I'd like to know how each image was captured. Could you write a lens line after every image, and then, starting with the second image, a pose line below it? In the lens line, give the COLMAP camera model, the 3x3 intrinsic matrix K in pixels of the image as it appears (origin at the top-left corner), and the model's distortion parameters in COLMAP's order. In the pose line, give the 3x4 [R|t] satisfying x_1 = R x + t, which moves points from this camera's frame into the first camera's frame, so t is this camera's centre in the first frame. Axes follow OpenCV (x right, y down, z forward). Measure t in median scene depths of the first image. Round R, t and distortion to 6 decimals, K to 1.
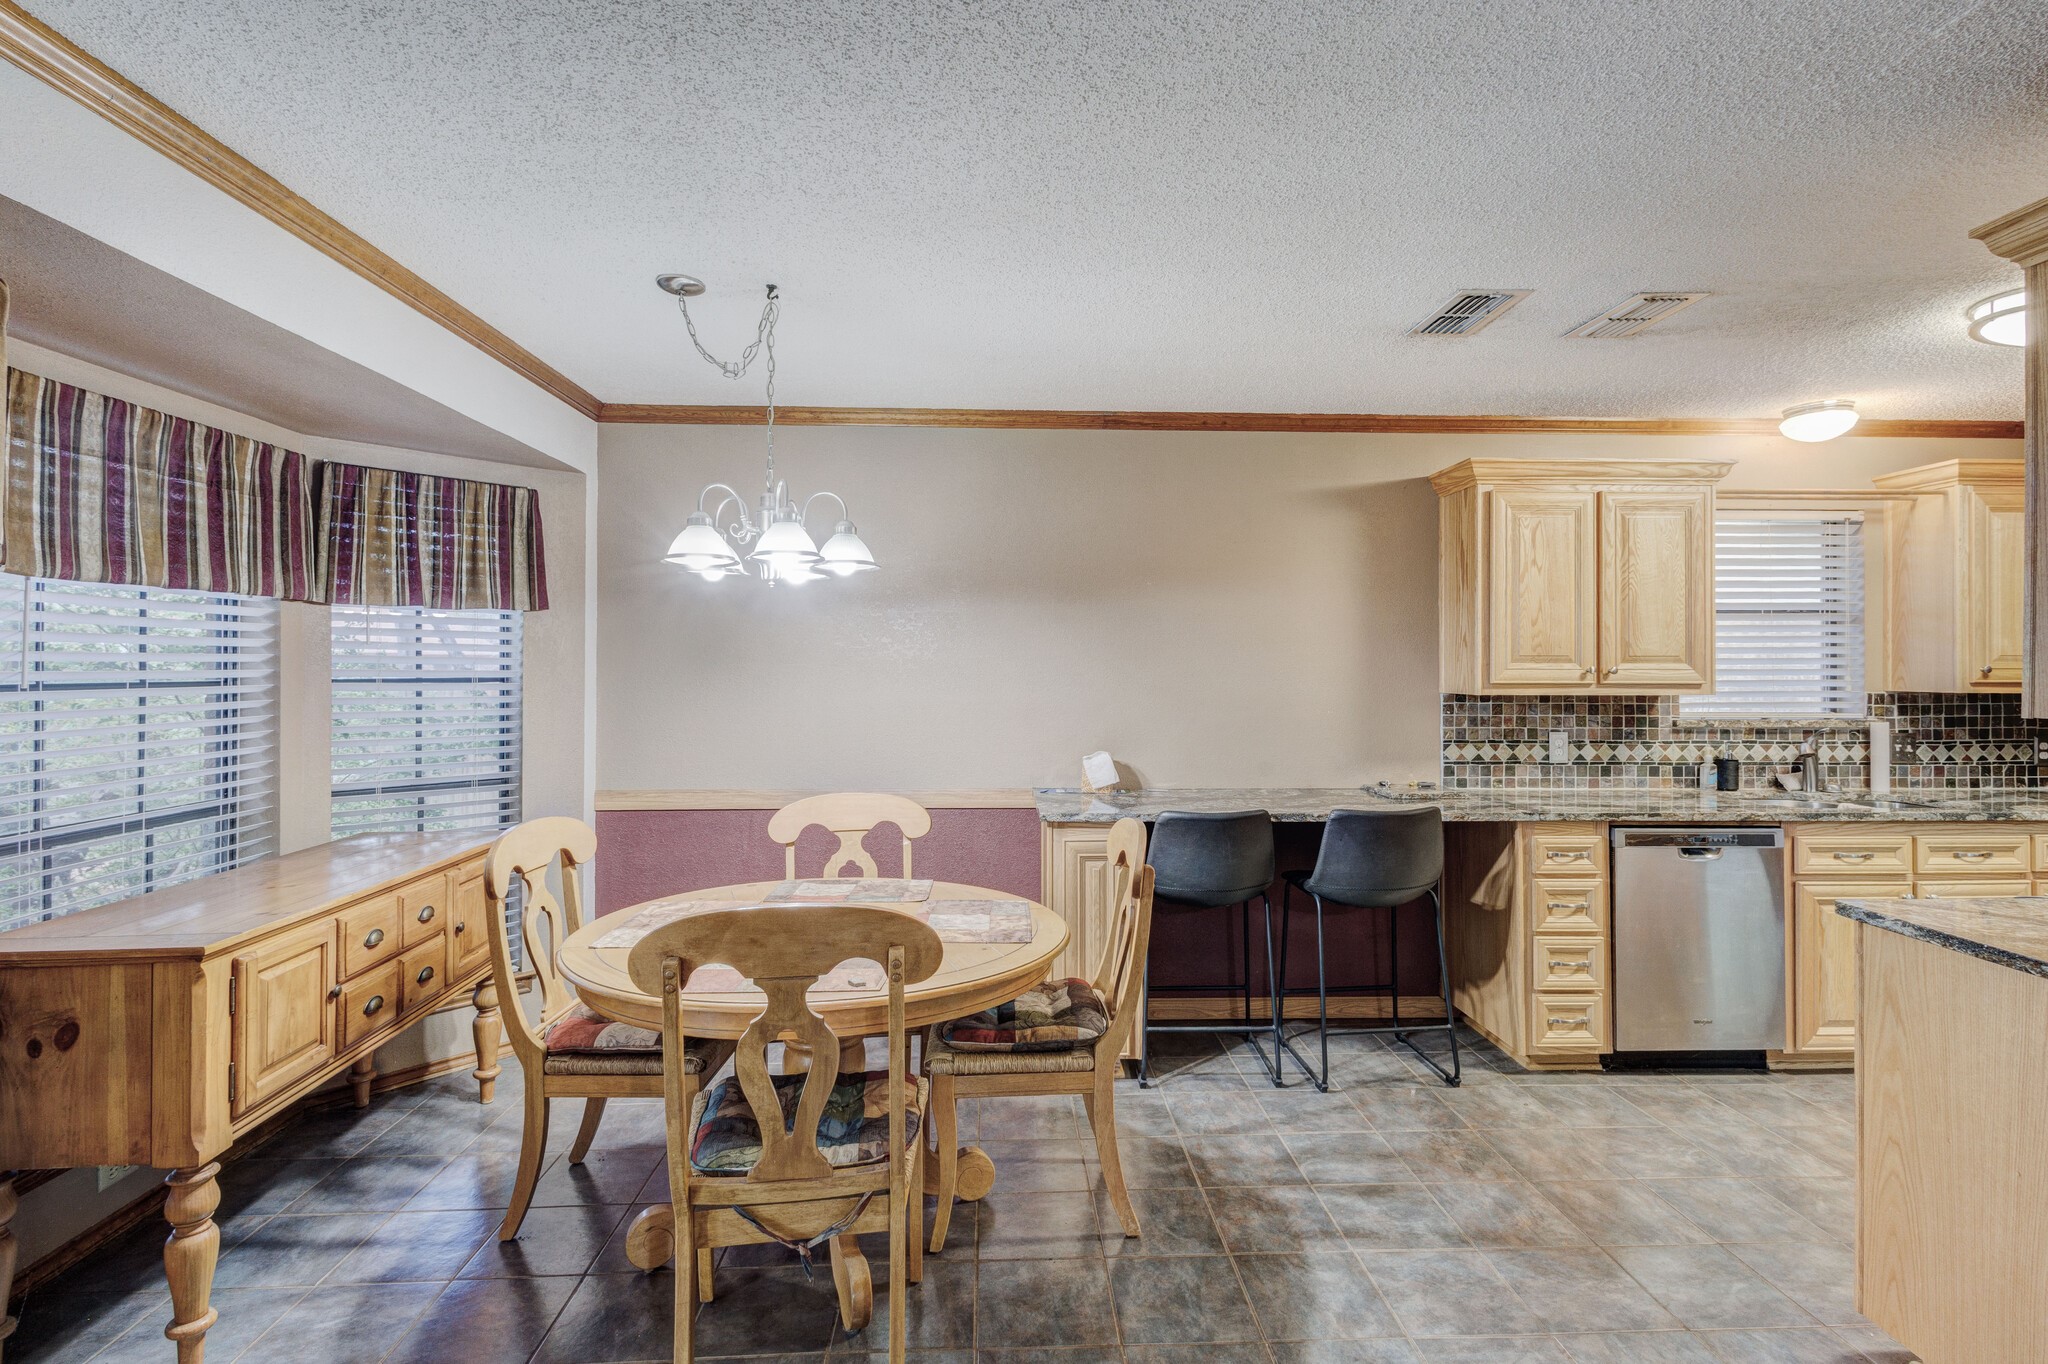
lens RADIAL K [[964.9, 0, 1023.1], [0, 964.9, 660.0], [0, 0, 1]] dist [-0.001153, -0.000464]
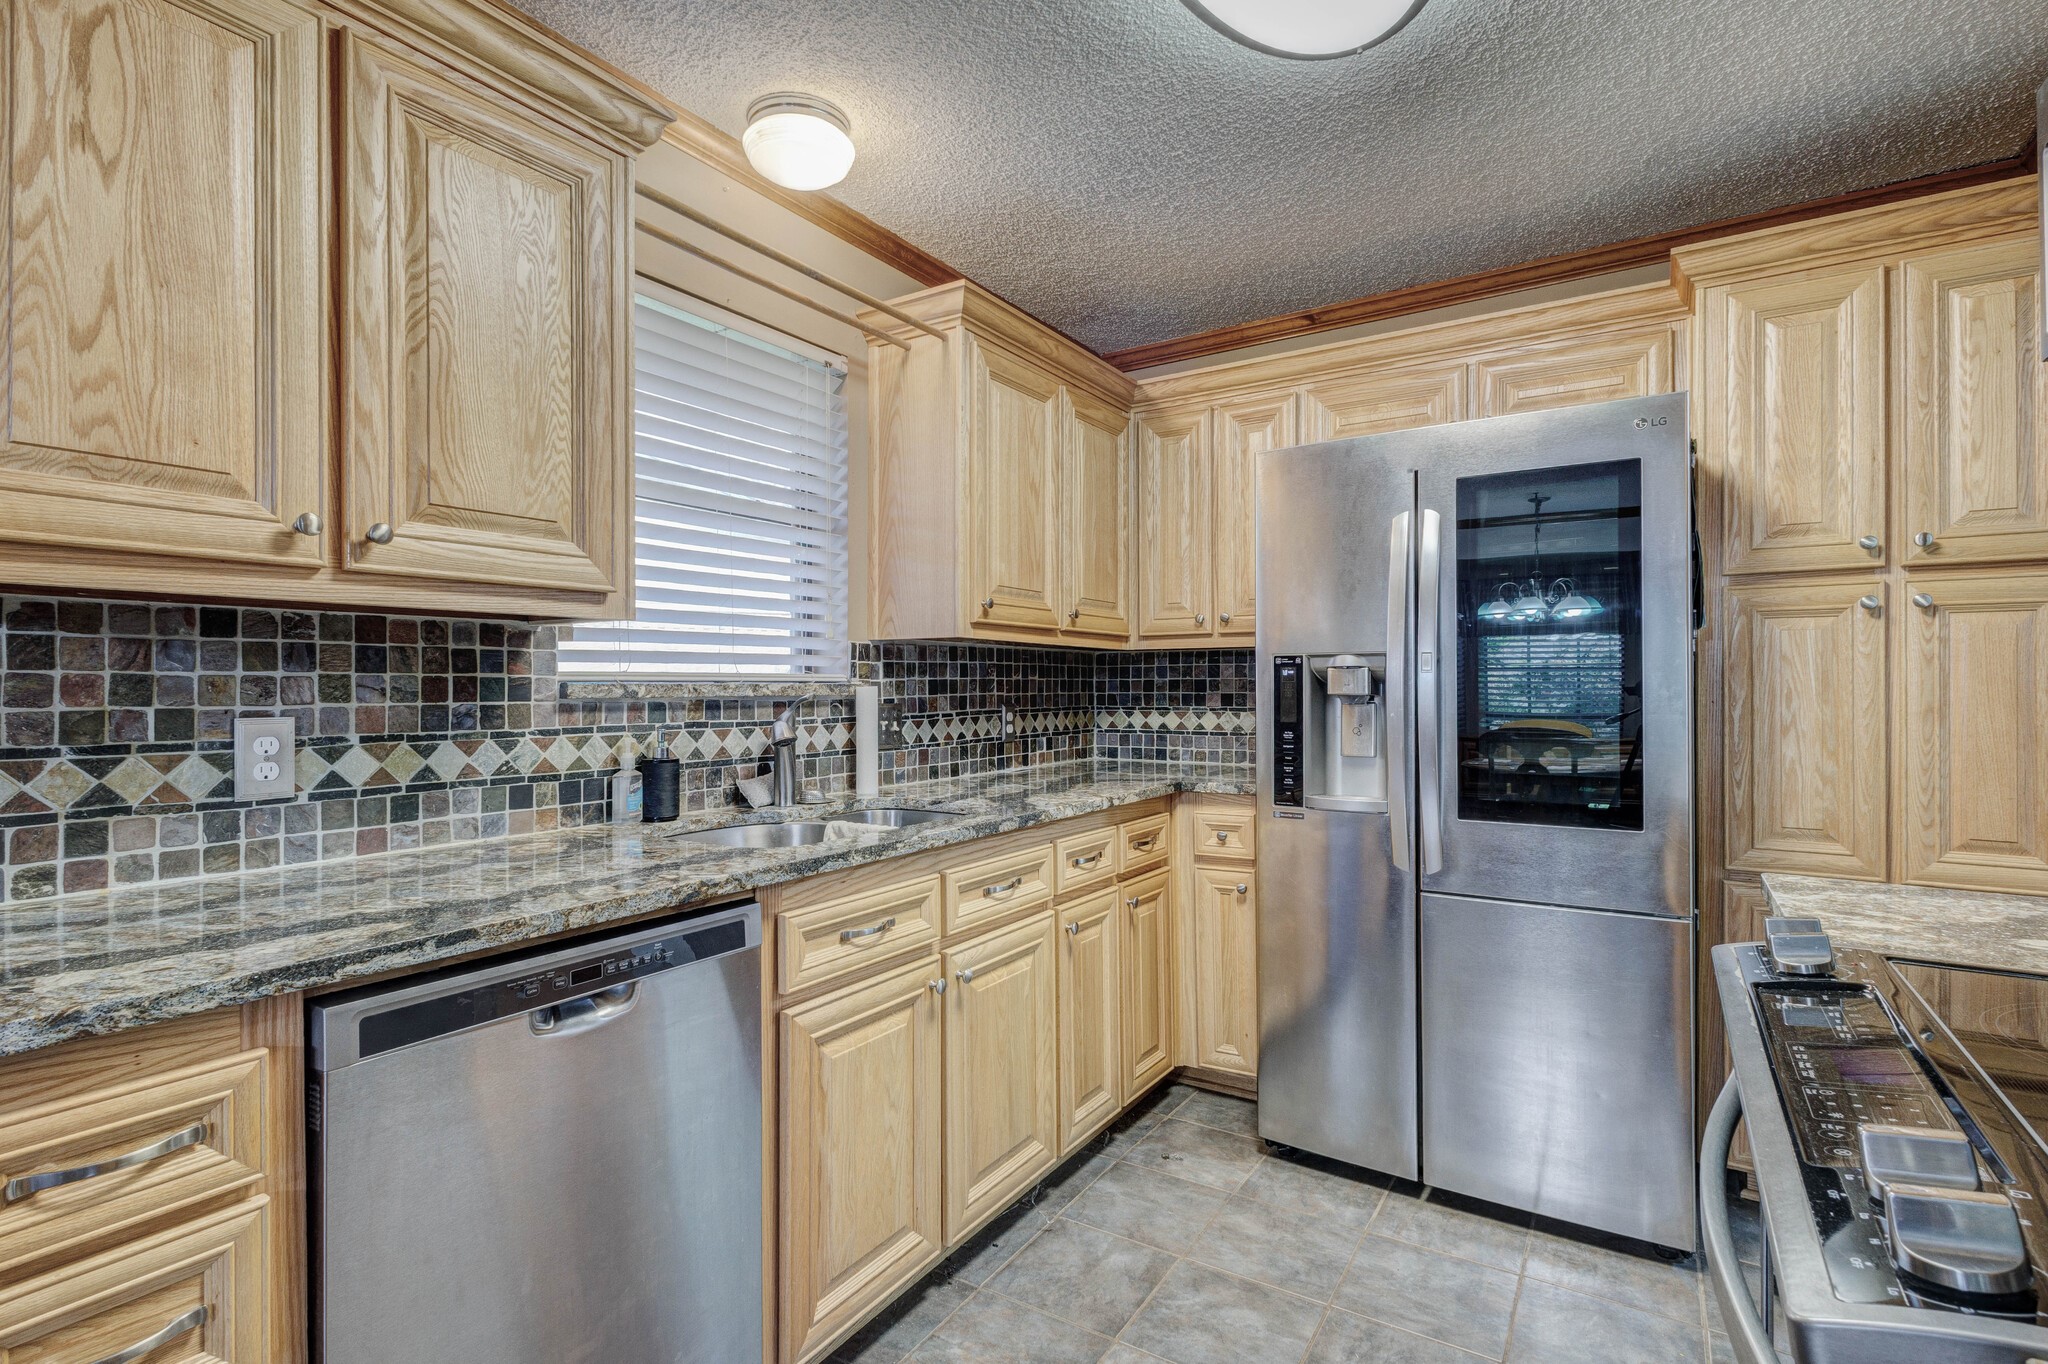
lens RADIAL K [[981.6, 0, 1024.0], [0, 981.6, 682.0], [0, 0, 1]] dist [0.004282, 0.001112]
pose [[0.566406, -0.001532, 0.824125, 0.428623], [-0.002057, 0.999993, 0.003273, 0.062326], [-0.824124, -0.003549, 0.566399, 0.570140]]
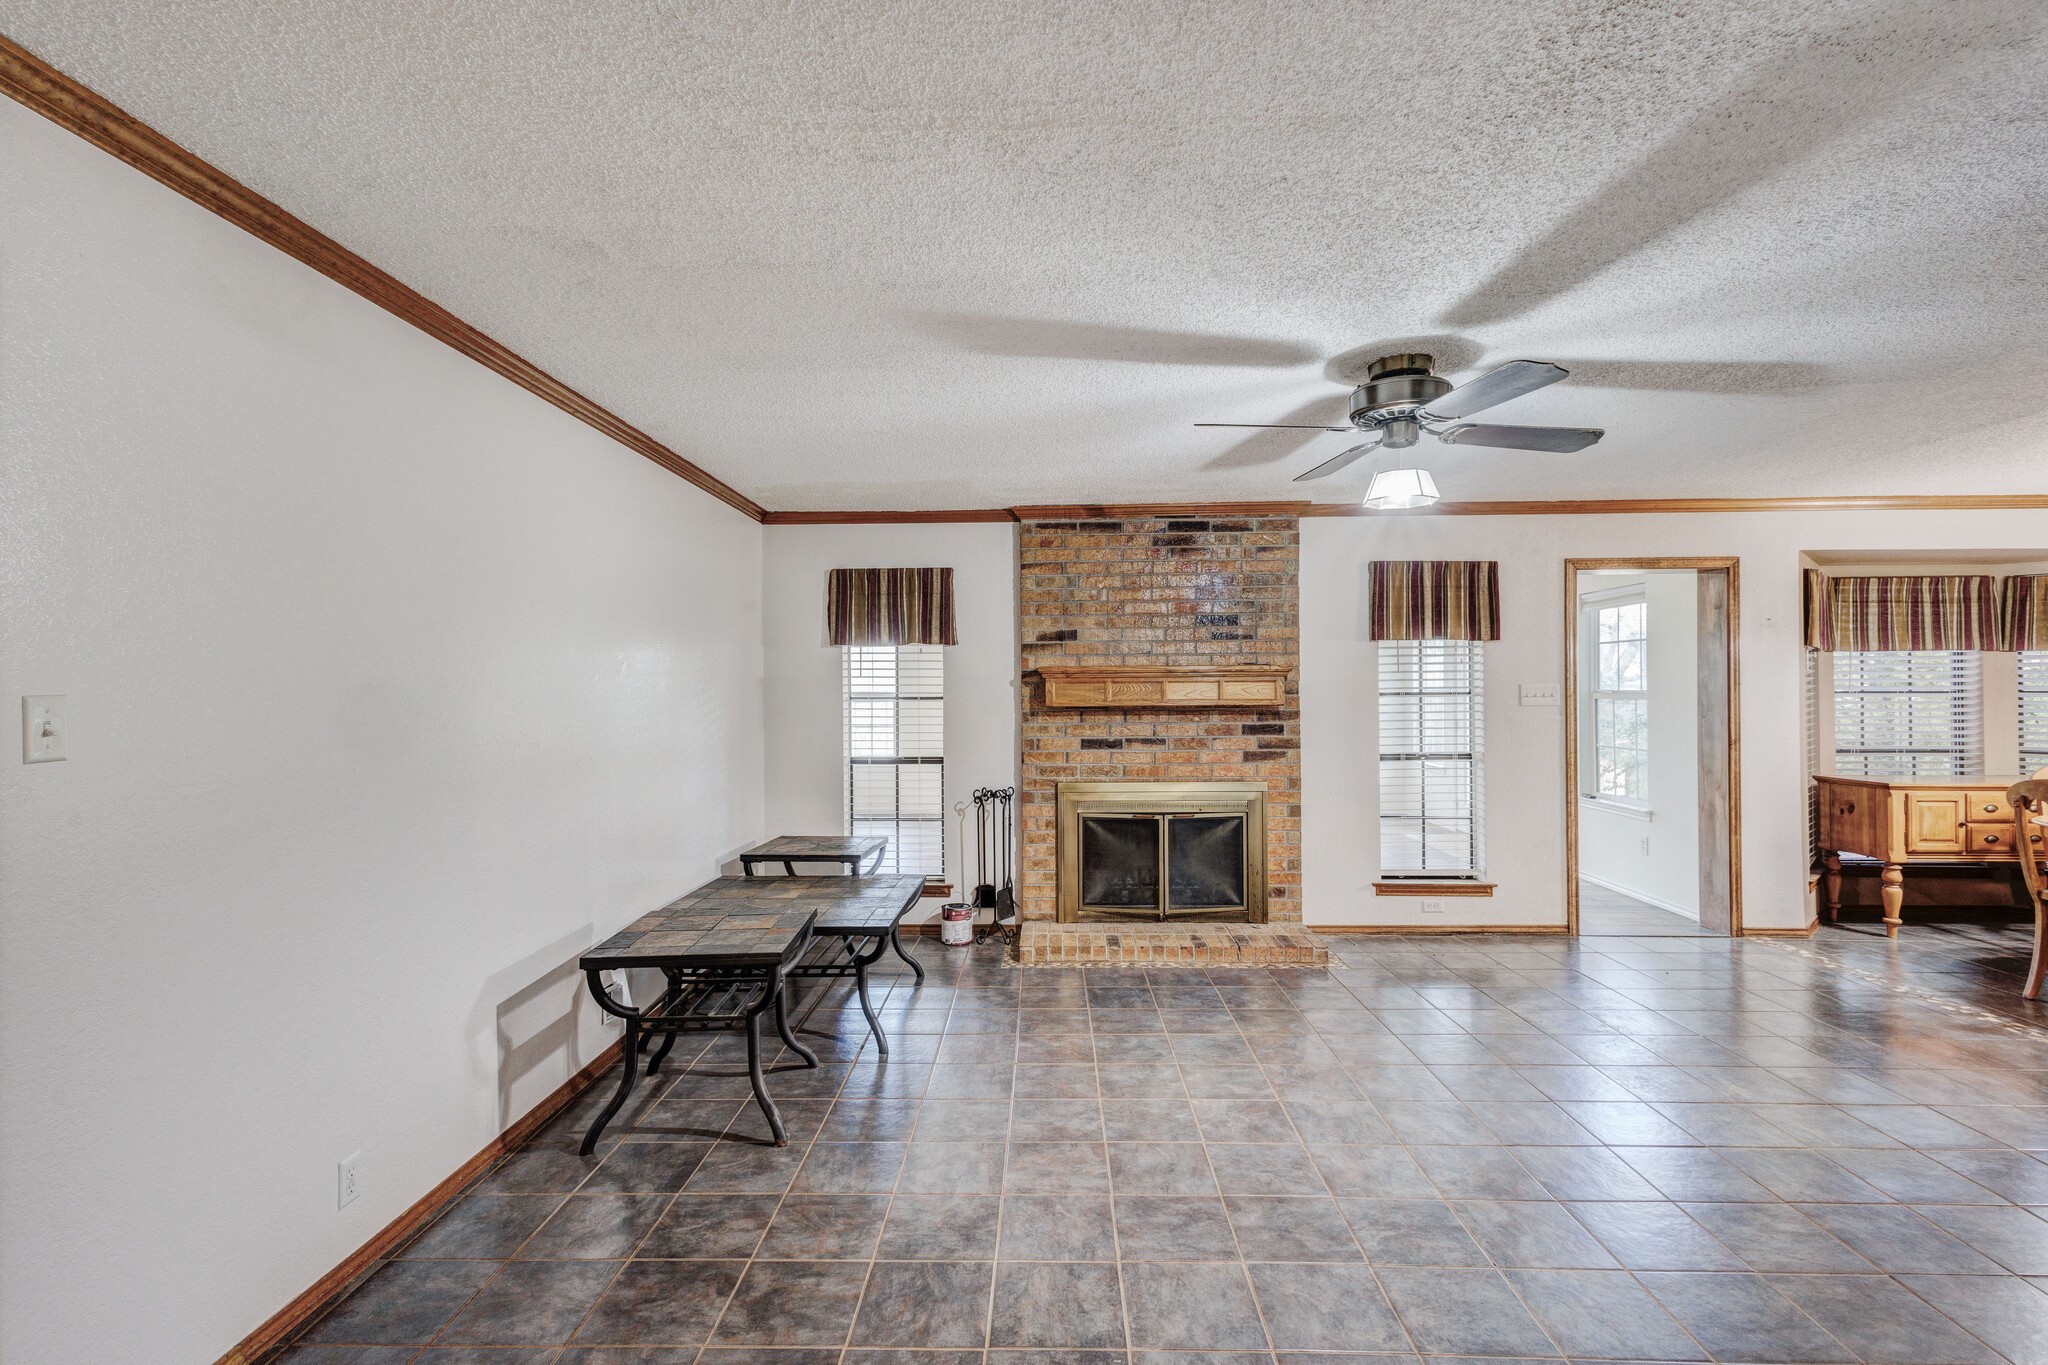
lens RADIAL K [[931.9, 0, 1024.0], [0, 931.9, 682.5], [0, 0, 1]] dist [0.004866, 0.000774]
pose [[-0.071126, -0.003287, -0.997462, 1.048067], [0.008731, 0.999954, -0.003918, -0.004815], [0.997429, -0.008987, -0.071094, -0.675845]]
